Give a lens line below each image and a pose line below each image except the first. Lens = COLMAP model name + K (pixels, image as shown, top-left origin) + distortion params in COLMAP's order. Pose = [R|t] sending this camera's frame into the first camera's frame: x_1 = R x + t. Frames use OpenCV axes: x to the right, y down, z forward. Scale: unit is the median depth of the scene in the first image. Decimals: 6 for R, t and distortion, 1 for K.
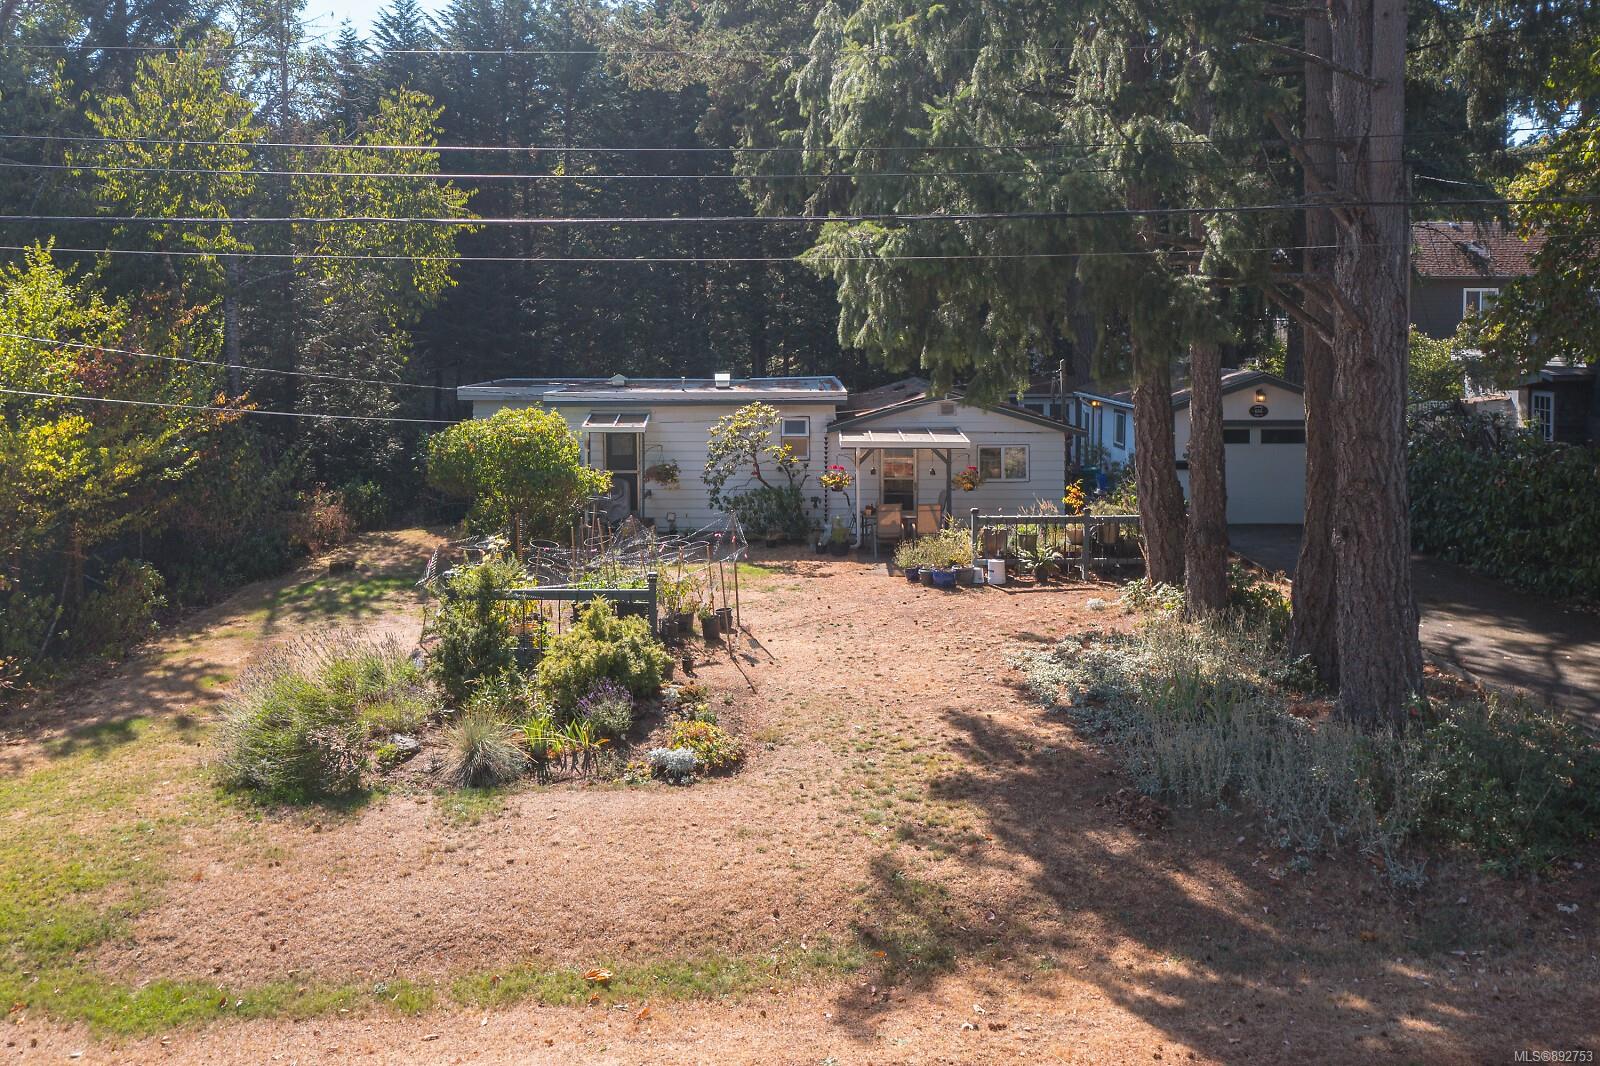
lens RADIAL K [[1306.9, 0, 800.0], [0, 1306.9, 533.0], [0, 0, 1]] dist [0.001817, 0.000975]
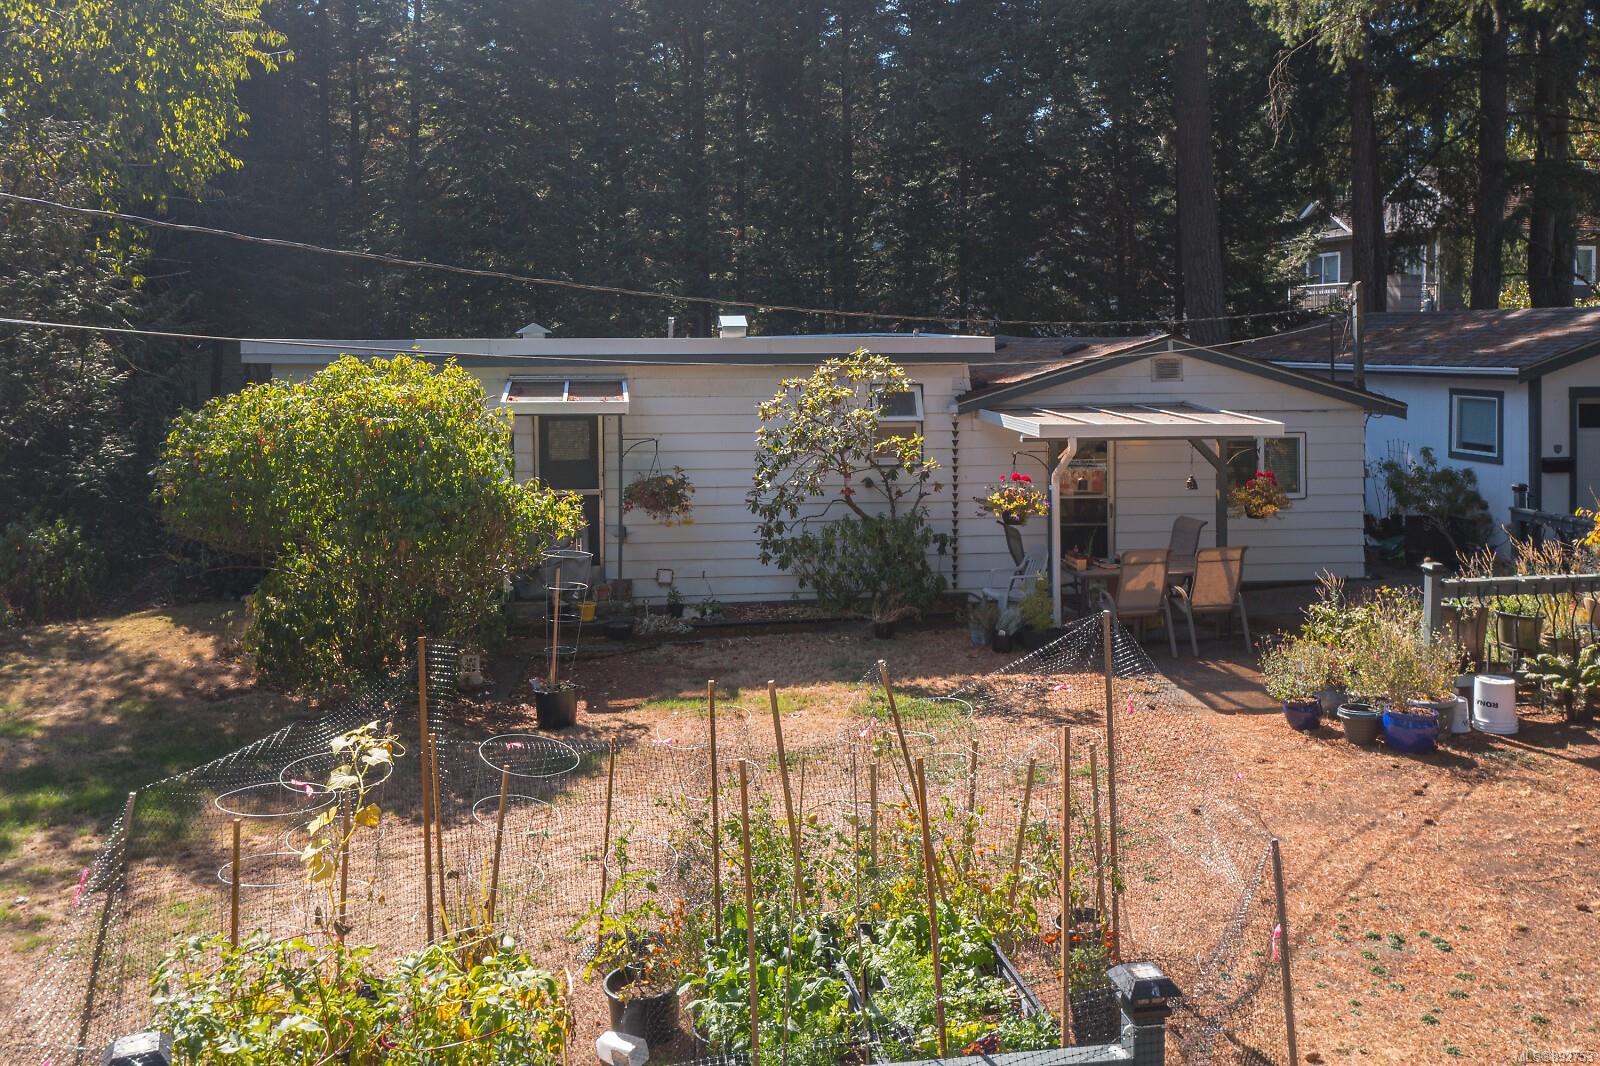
lens RADIAL K [[1345.7, 0, 793.7], [0, 1345.7, 467.6], [0, 0, 1]] dist [0.006737, 0.002950]
pose [[0.992098, -0.013413, 0.124750, -0.120213], [0.020851, 0.998069, -0.058510, -0.024699], [-0.123724, 0.060649, 0.990462, 0.481220]]
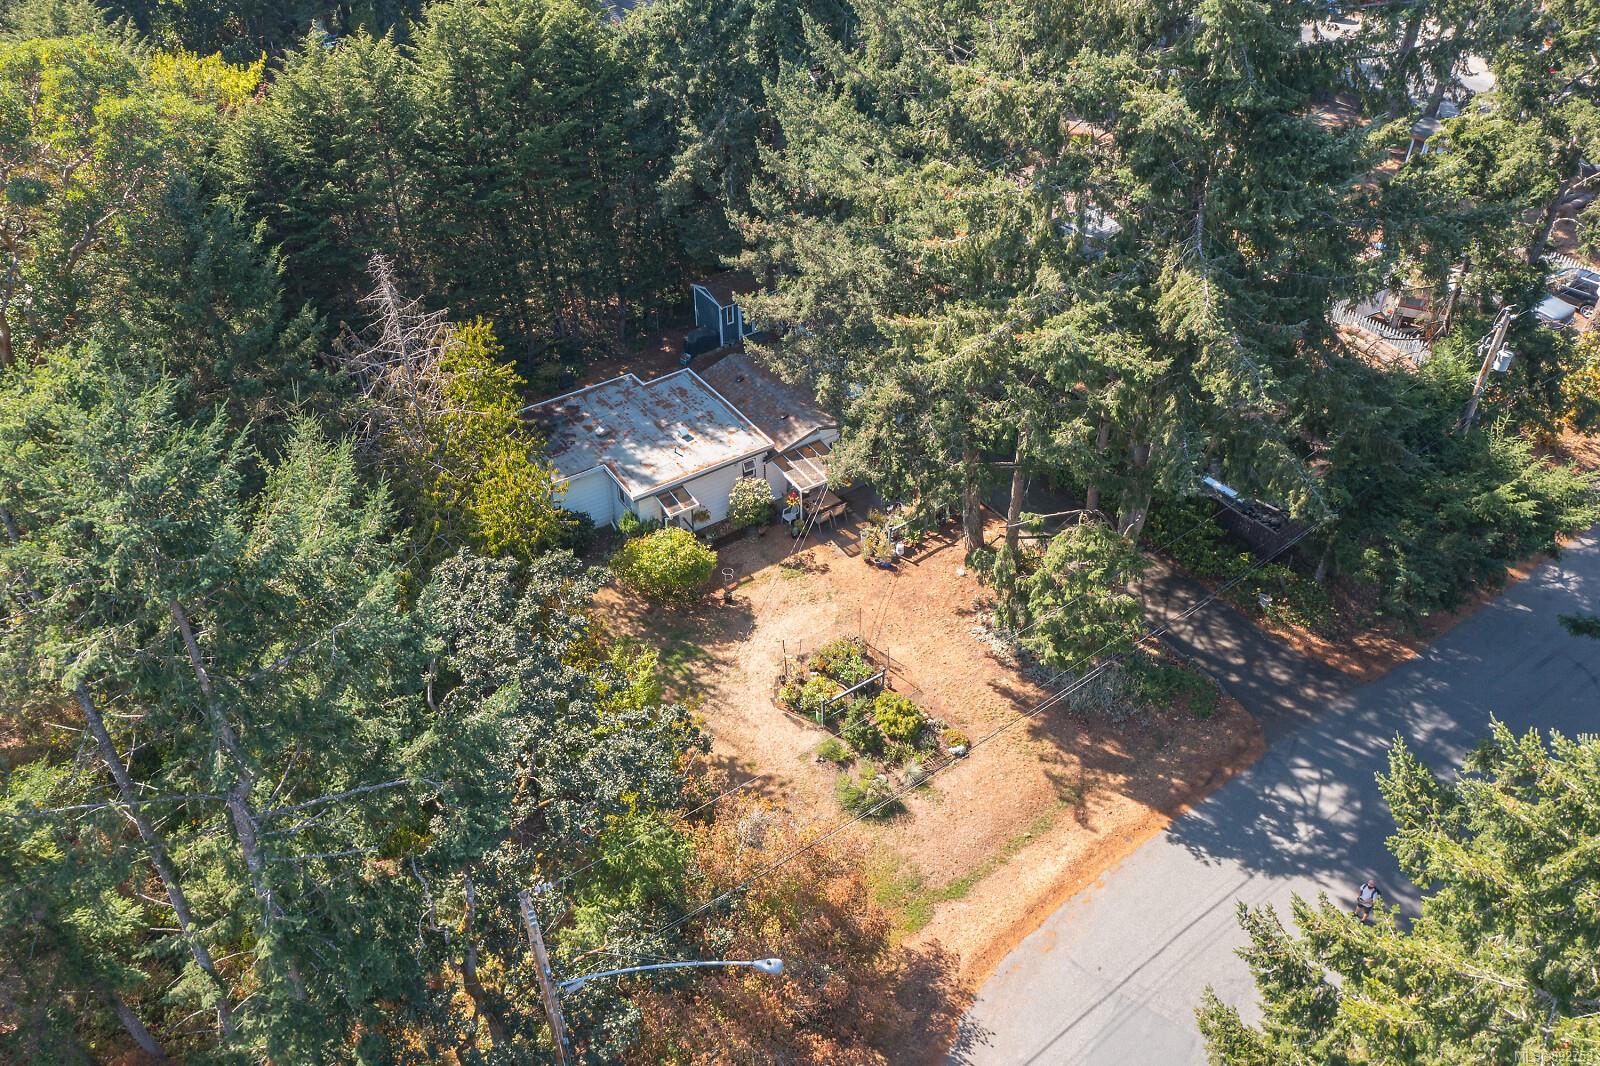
lens RADIAL K [[1328.0, 0, 800.0], [0, 1328.0, 533.0], [0, 0, 1]] dist [0.122756, 0.000046]
pose [[0.838421, -0.330214, 0.433600, -0.845717], [0.074918, 0.857836, 0.508433, -1.013098], [-0.539850, -0.393796, 0.743967, -0.534013]]
